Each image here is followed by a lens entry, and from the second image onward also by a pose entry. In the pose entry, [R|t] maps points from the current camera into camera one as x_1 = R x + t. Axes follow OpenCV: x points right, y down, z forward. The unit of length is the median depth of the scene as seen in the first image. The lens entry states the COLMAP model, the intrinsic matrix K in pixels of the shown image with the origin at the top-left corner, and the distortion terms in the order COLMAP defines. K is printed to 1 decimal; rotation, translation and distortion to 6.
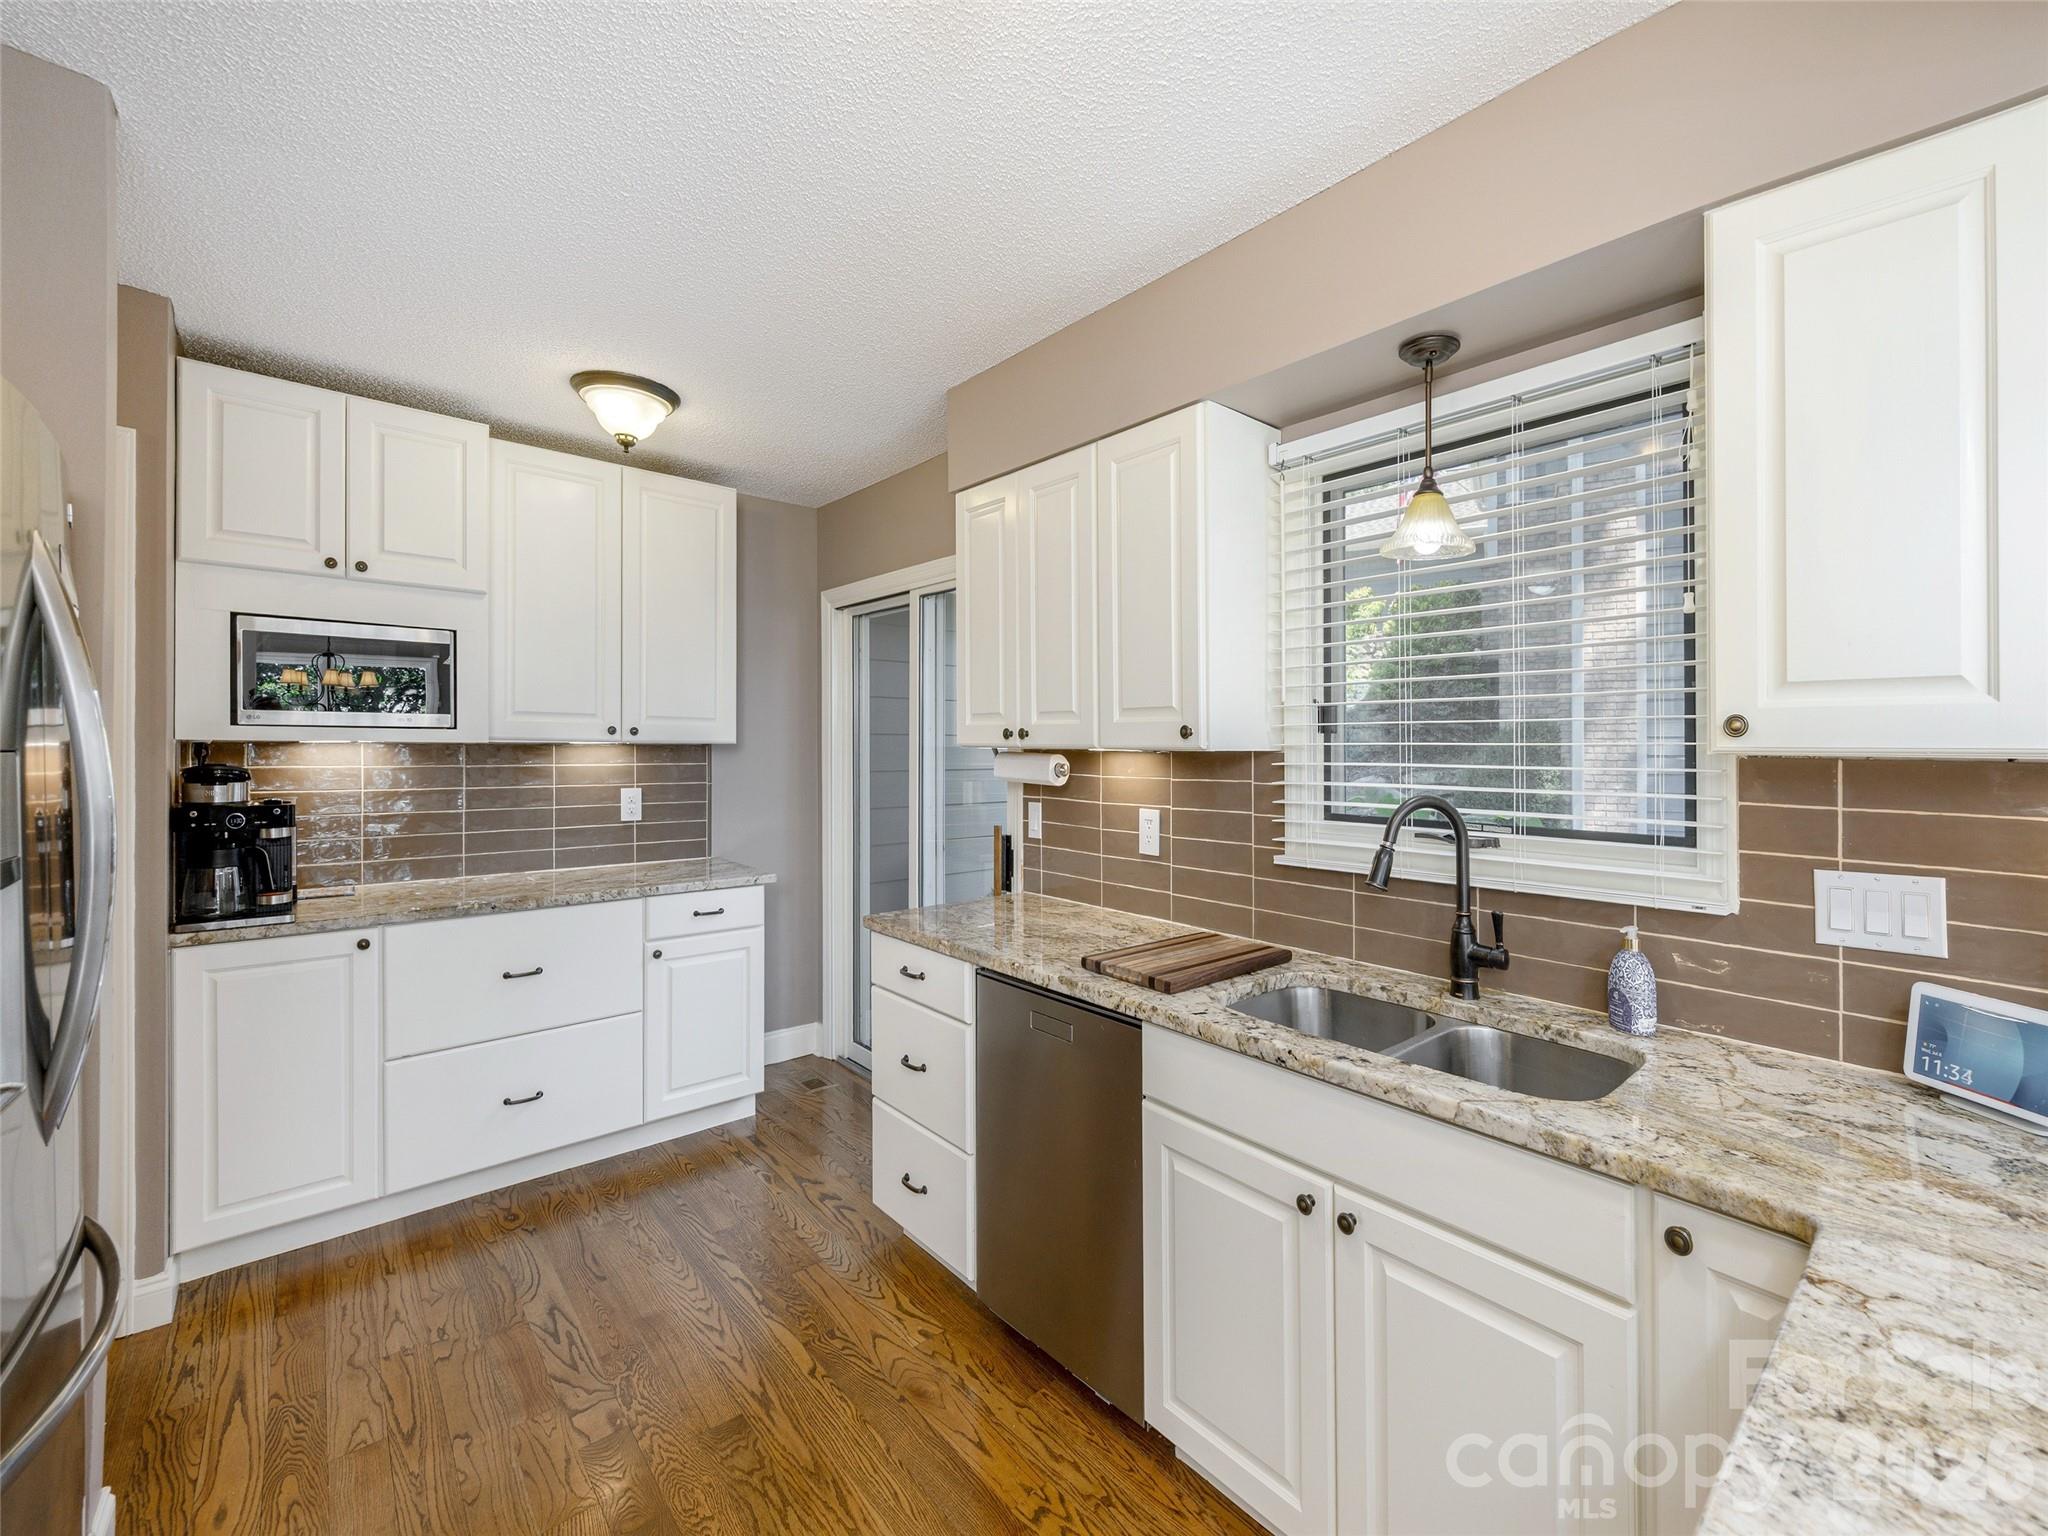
lens RADIAL K [[836.9, 0, 1127.7], [0, 836.9, 757.1], [0, 0, 1]] dist [0.002514, -0.000301]
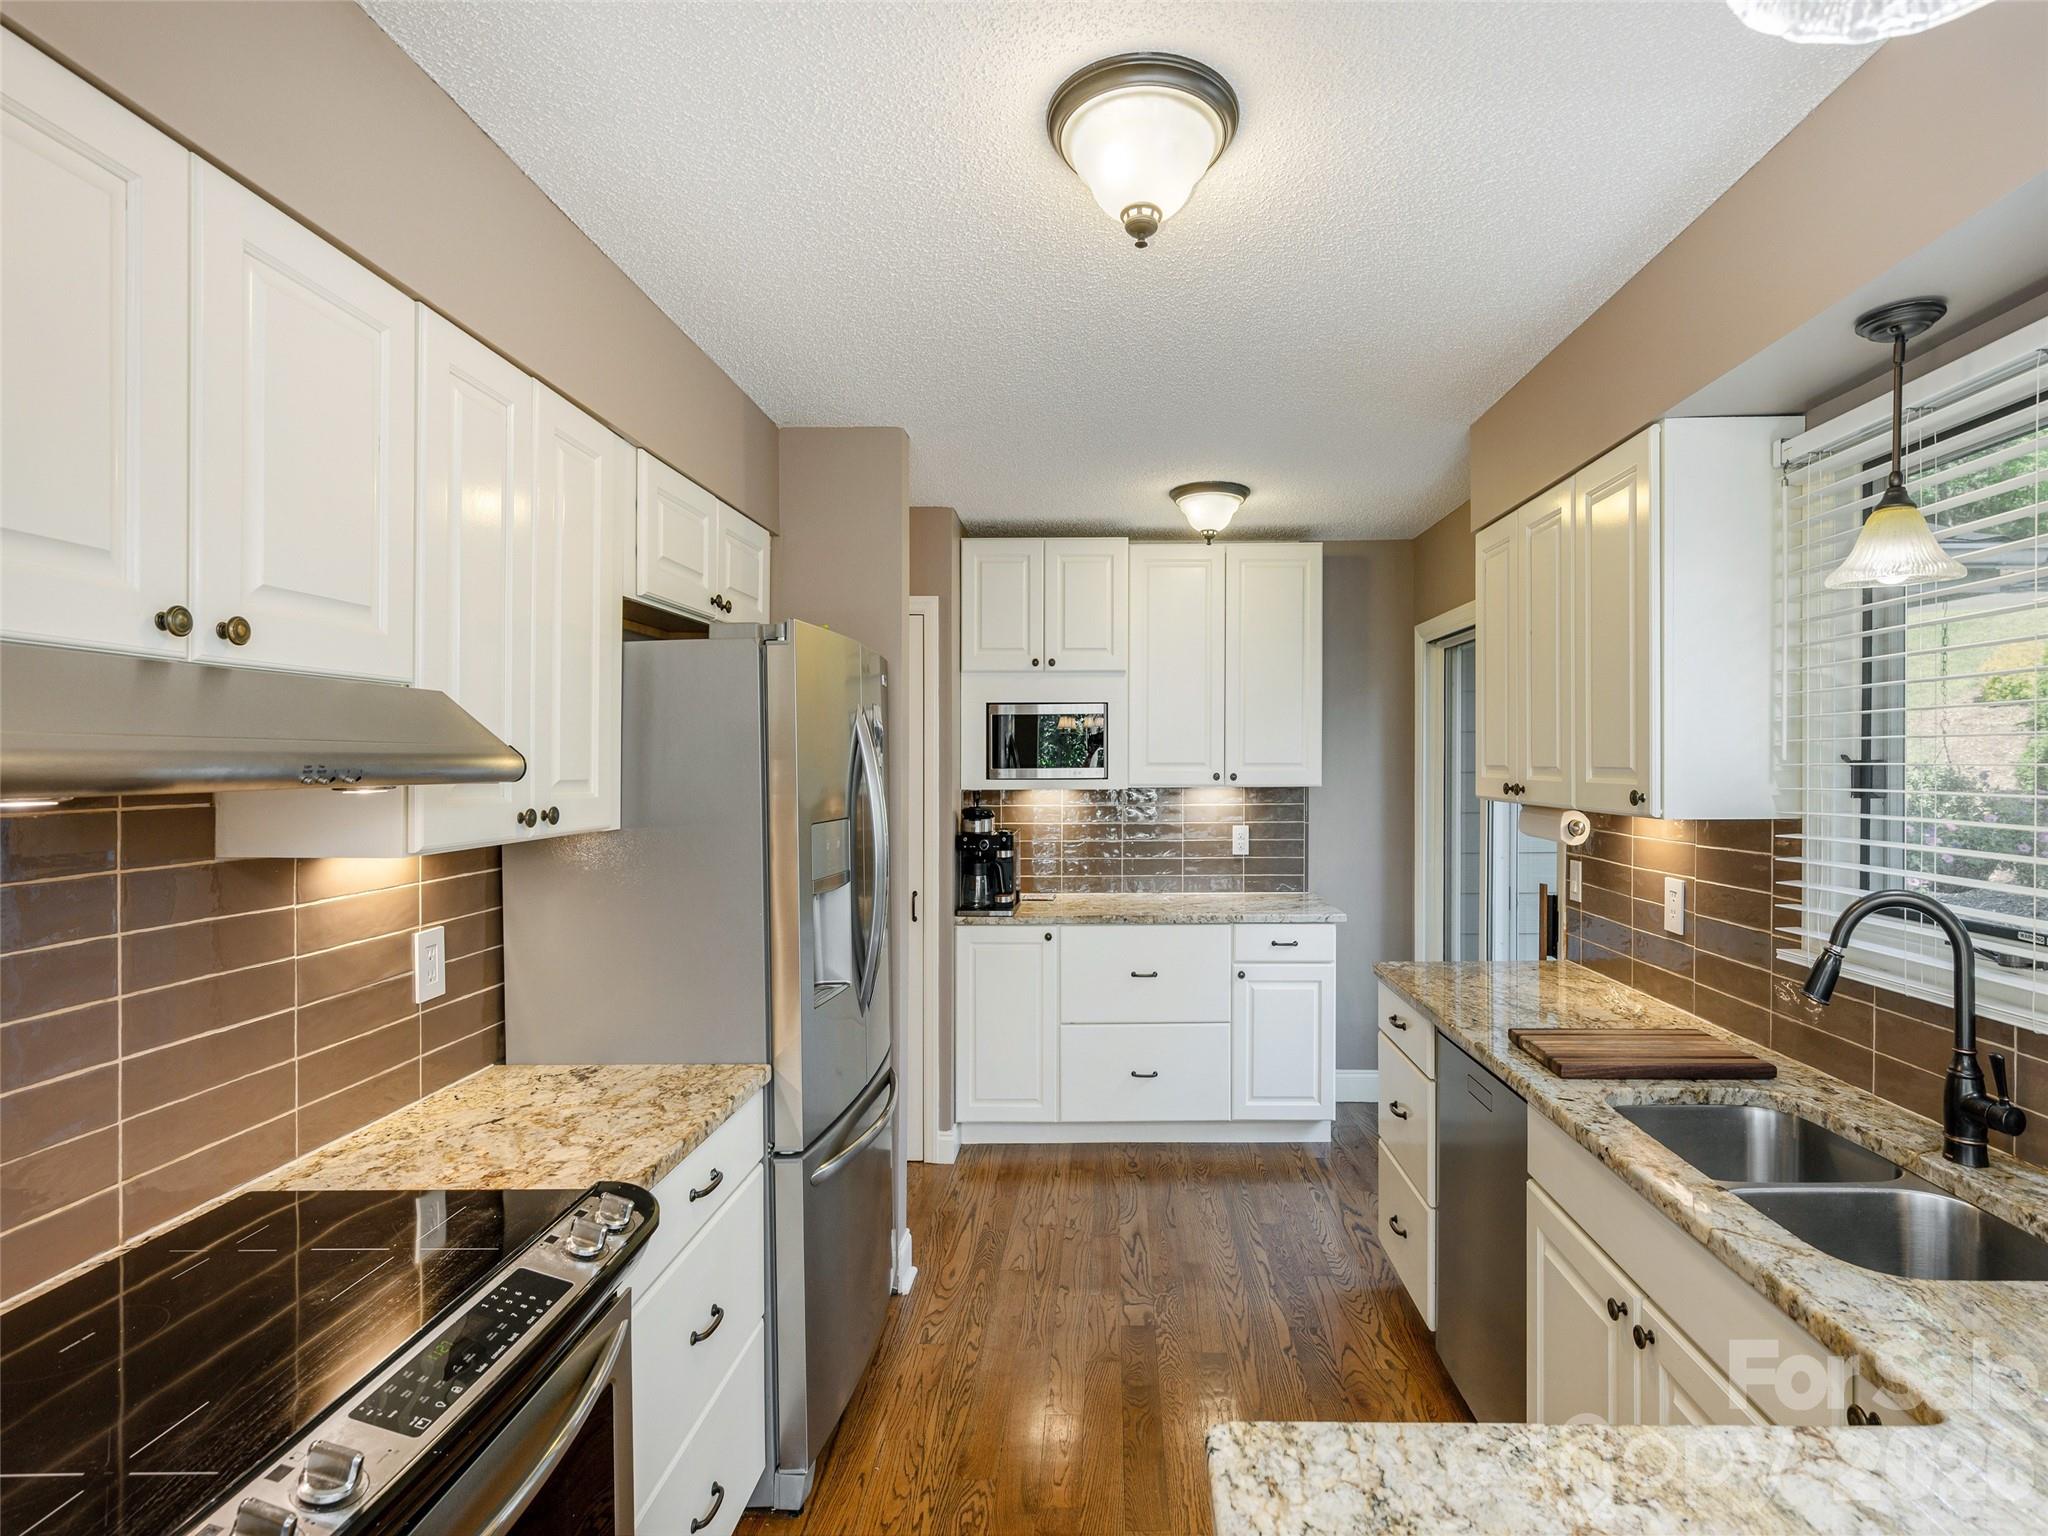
lens RADIAL K [[954.0, 0, 1119.1], [0, 954.0, 793.5], [0, 0, 1]] dist [0.002952, 0.001063]
pose [[0.738130, 0.008412, -0.674606, 0.262075], [-0.002558, 0.999950, 0.009670, -0.032857], [0.674654, -0.005412, 0.738115, -0.093908]]
